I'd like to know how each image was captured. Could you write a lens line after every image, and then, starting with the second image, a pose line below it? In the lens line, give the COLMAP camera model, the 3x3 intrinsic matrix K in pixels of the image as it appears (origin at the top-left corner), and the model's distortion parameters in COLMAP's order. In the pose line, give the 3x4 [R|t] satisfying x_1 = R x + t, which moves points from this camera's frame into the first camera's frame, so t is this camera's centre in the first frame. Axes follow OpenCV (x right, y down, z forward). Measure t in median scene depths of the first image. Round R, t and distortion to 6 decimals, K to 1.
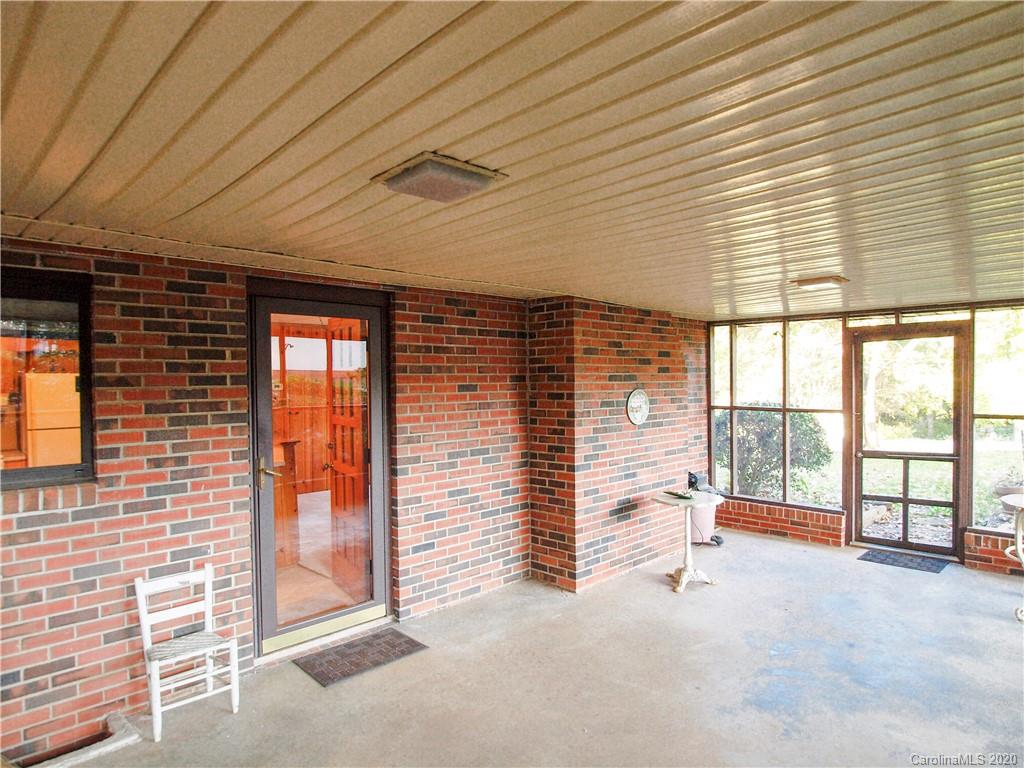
lens RADIAL K [[622.9, 0, 569.7], [0, 622.9, 383.0], [0, 0, 1]] dist [-0.001184, -0.003636]
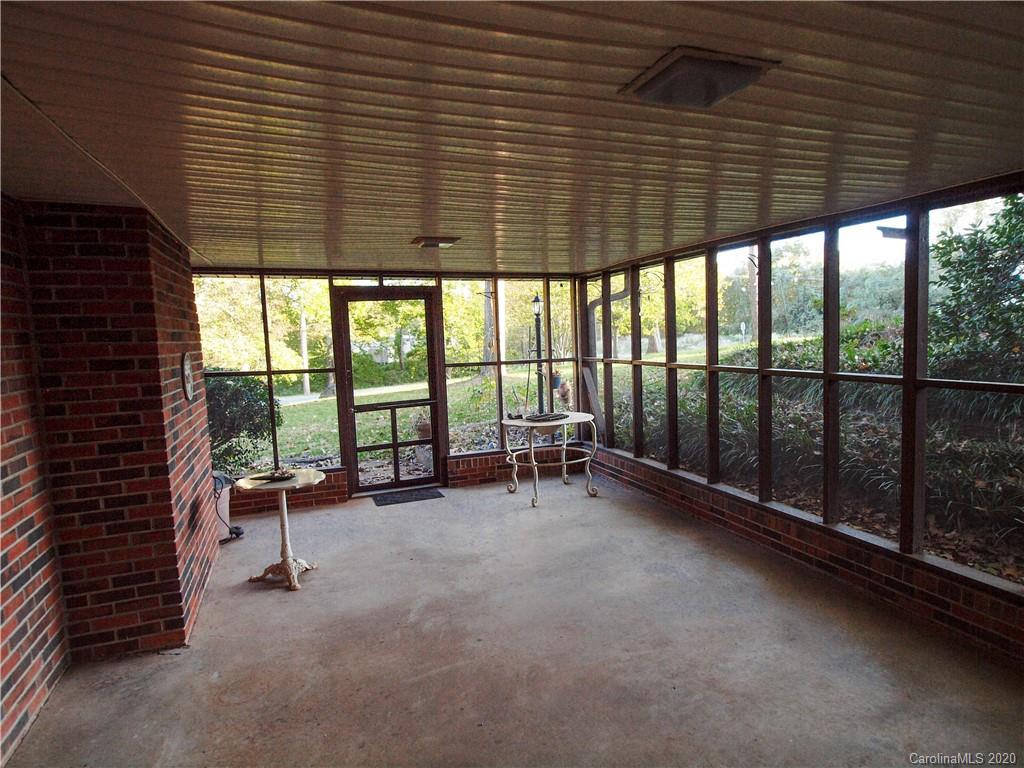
lens RADIAL K [[622.9, 0, 569.7], [0, 622.9, 383.0], [0, 0, 1]] dist [-0.001184, -0.003636]
pose [[0.387005, -0.076870, 0.918868, -0.389321], [0.028480, 0.997040, 0.071415, 0.006726], [-0.921638, -0.001468, 0.388048, 0.296816]]
